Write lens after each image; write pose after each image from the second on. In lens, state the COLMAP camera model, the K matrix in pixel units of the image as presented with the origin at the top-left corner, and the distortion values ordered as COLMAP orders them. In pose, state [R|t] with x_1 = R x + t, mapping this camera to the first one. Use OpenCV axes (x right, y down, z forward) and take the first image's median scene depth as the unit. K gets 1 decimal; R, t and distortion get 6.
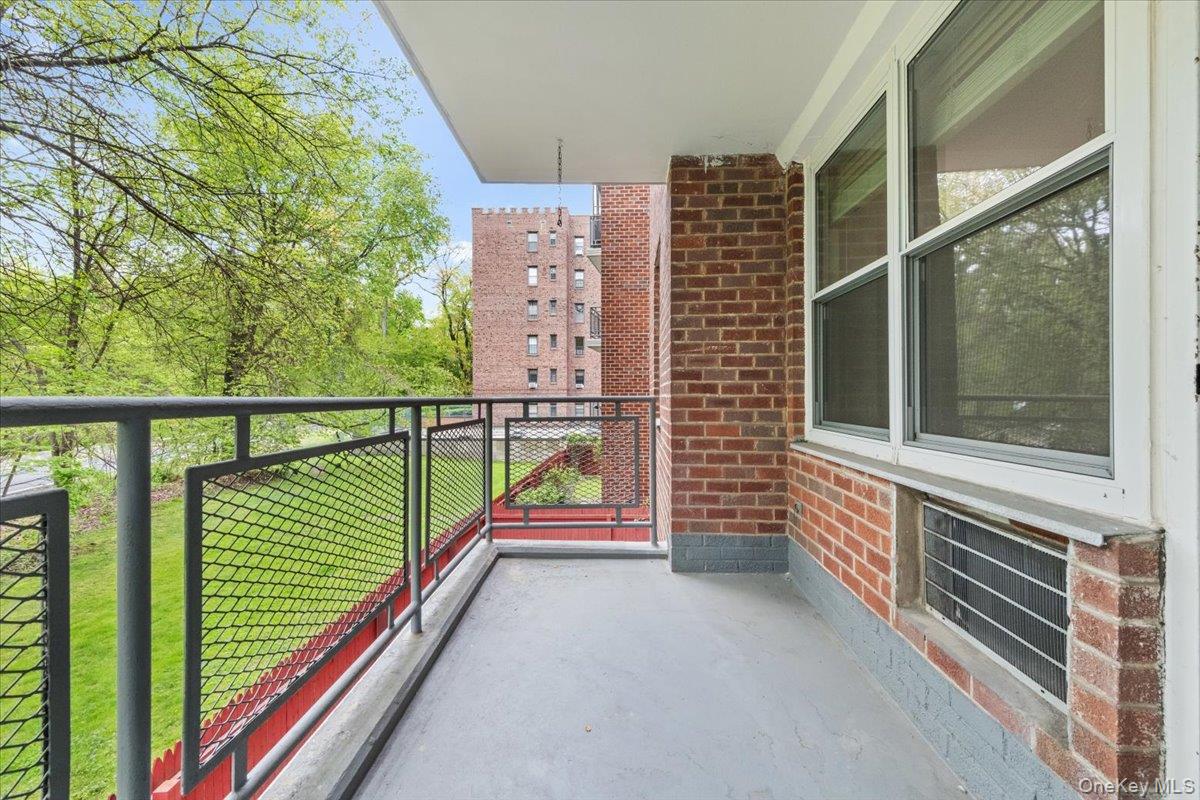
lens RADIAL K [[501.7, 0, 600.0], [0, 501.7, 400.0], [0, 0, 1]] dist [0.011993, -0.007435]
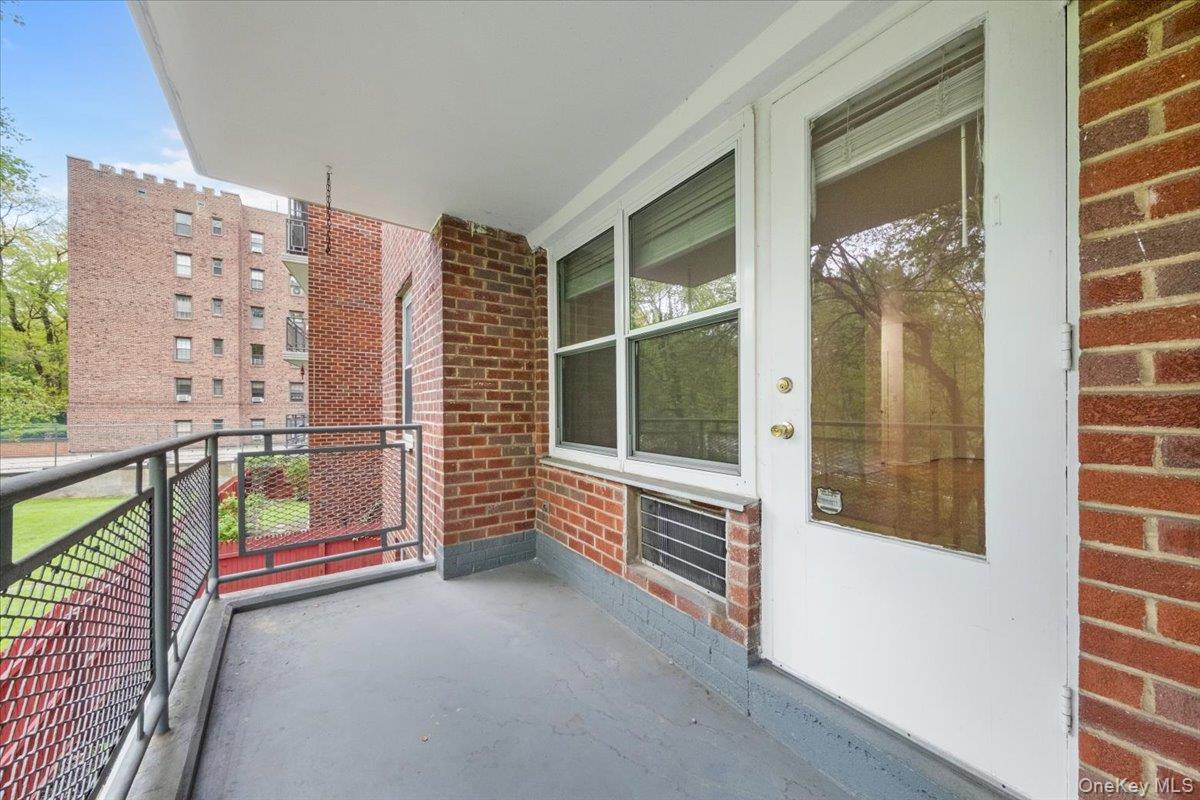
lens RADIAL K [[438.7, 0, 606.8], [0, 438.7, 402.1], [0, 0, 1]] dist [0.002371, -0.000094]
pose [[0.761320, 0.003418, 0.648368, -0.233436], [0.000516, 0.999983, -0.005877, -0.056830], [-0.648377, 0.004809, 0.761305, 0.004878]]
